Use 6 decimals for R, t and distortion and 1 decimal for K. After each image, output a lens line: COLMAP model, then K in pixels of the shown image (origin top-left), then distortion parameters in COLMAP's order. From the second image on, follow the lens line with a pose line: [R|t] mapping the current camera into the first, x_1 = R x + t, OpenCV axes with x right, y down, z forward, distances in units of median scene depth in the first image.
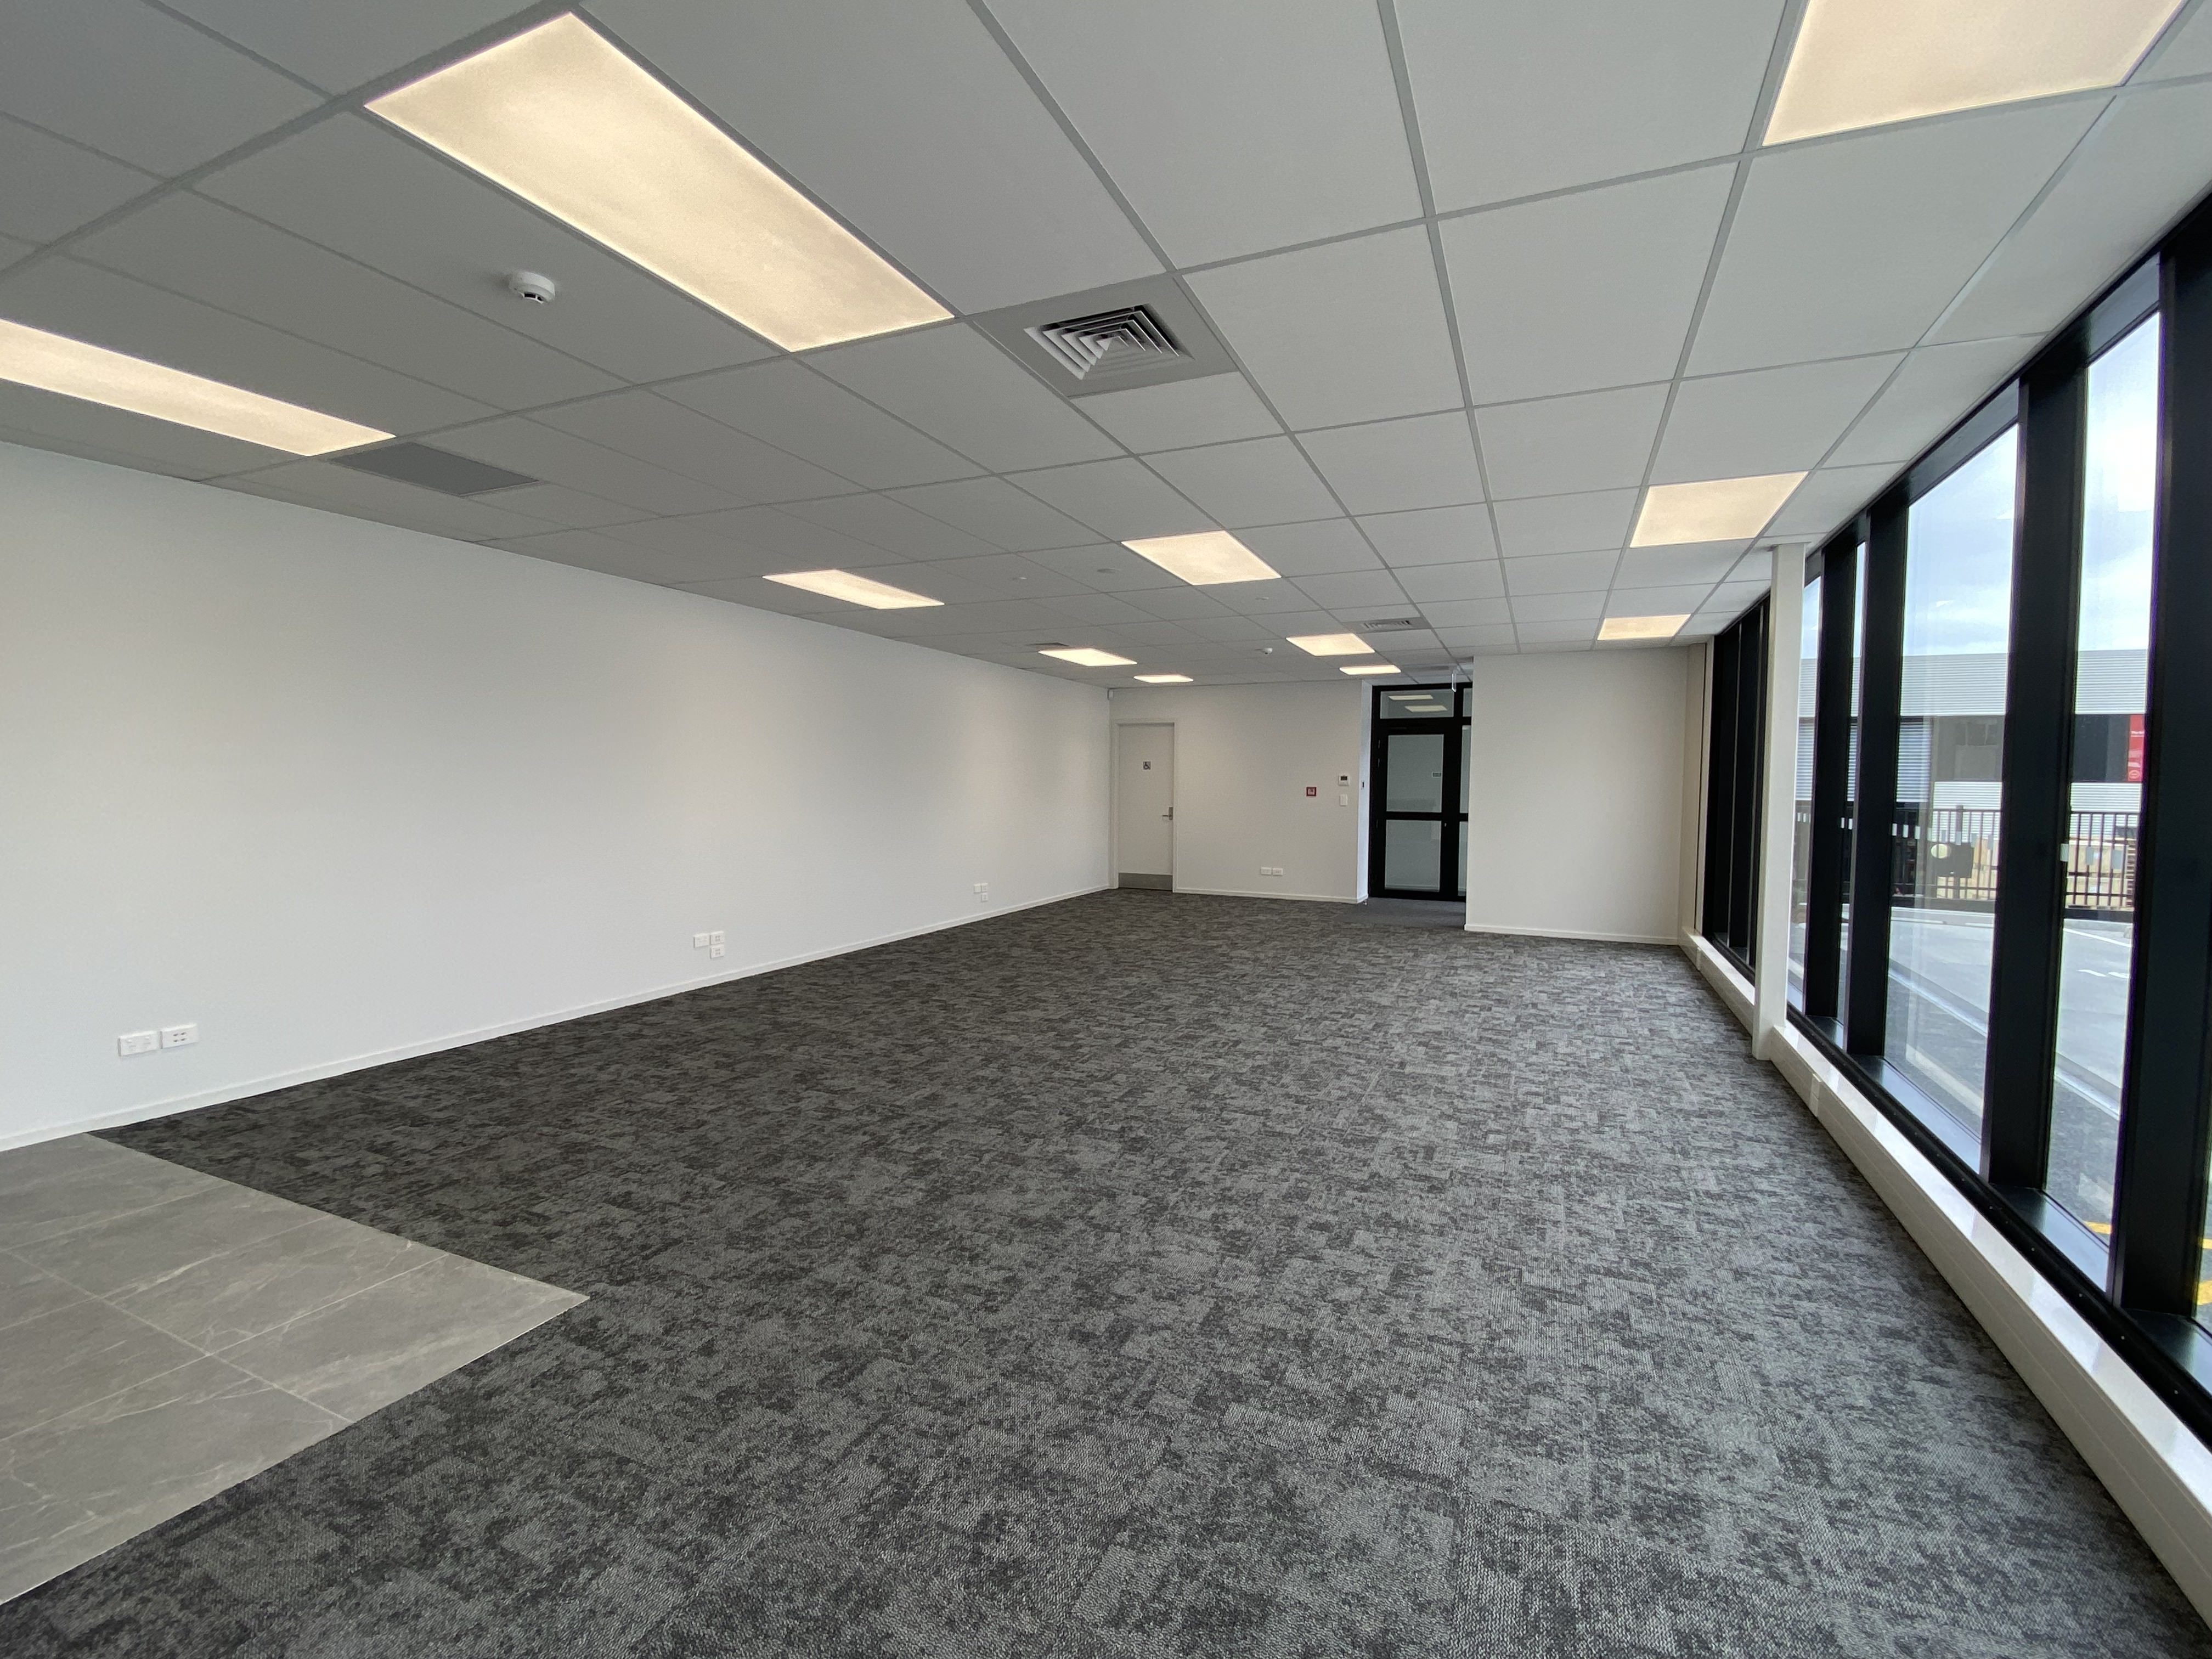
lens RADIAL K [[1001.4, 0, 1119.7], [0, 1001.4, 828.1], [0, 0, 1]] dist [0.017834, -0.023586]
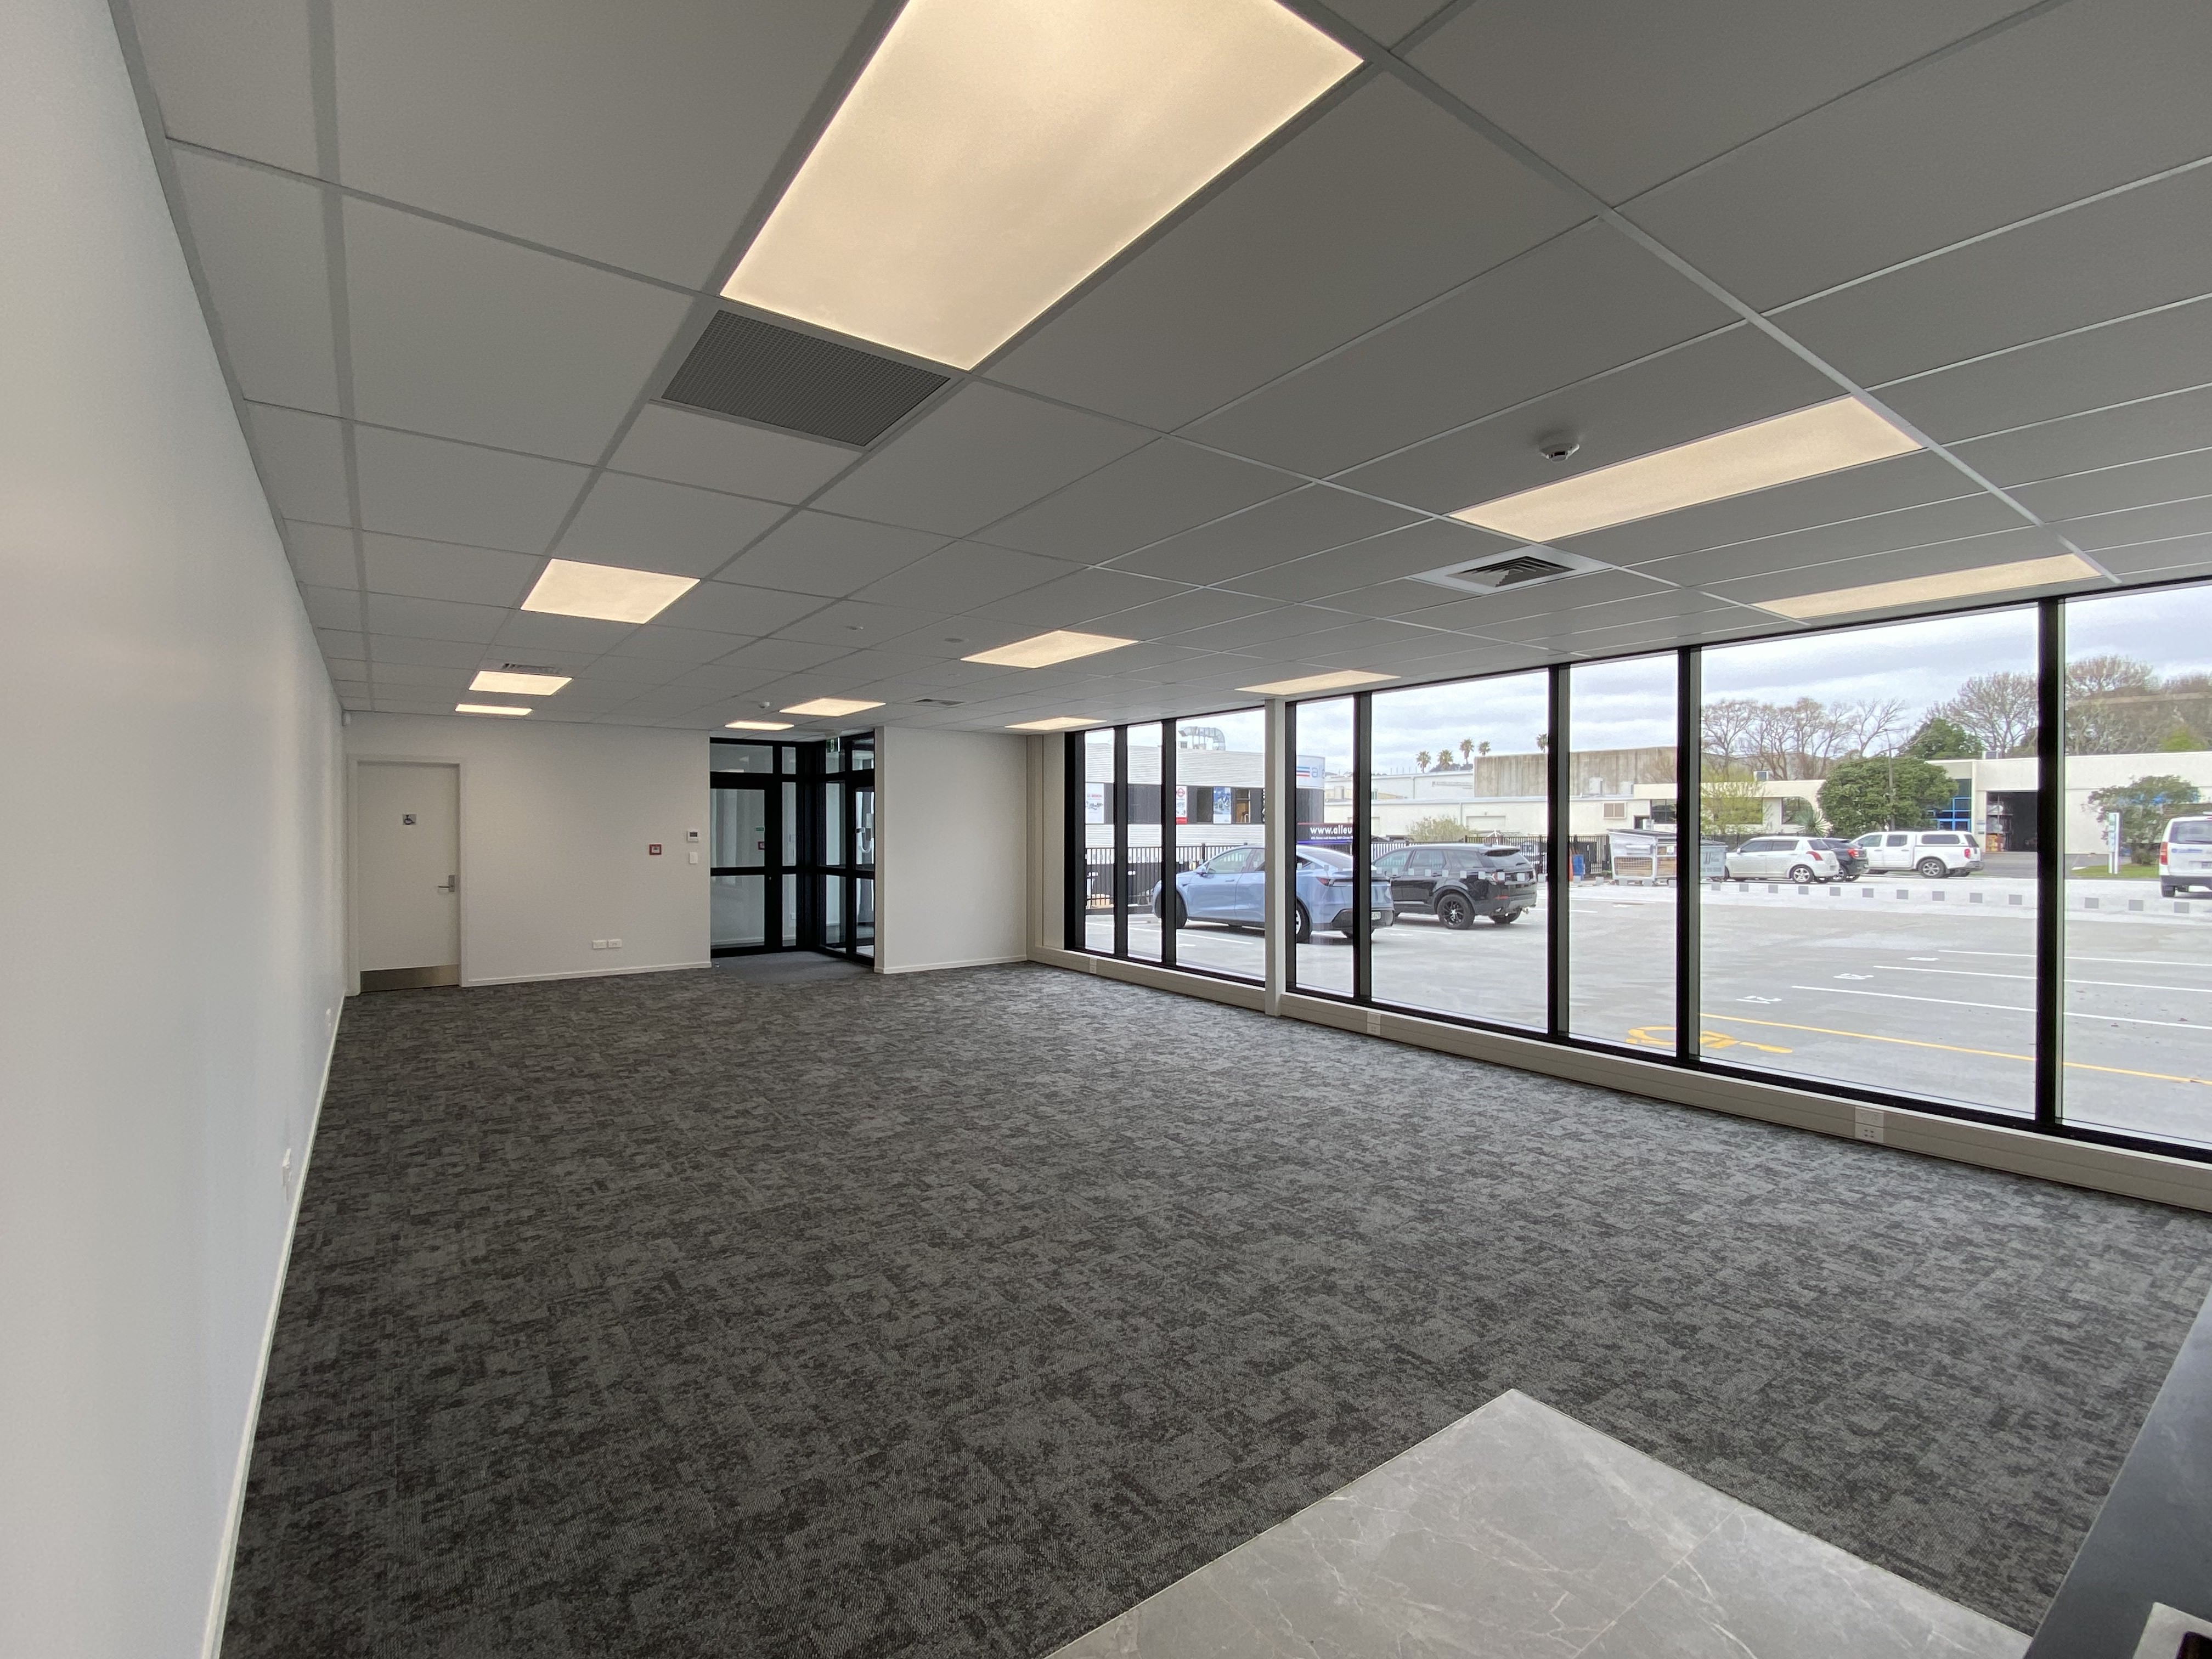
lens RADIAL K [[1001.4, 0, 1119.7], [0, 1001.4, 828.1], [0, 0, 1]] dist [0.017834, -0.023586]
pose [[0.499128, -0.017652, 0.866349, -1.262197], [0.045263, 0.998959, -0.005723, -0.098386], [-0.865345, 0.042070, 0.499407, 0.627611]]
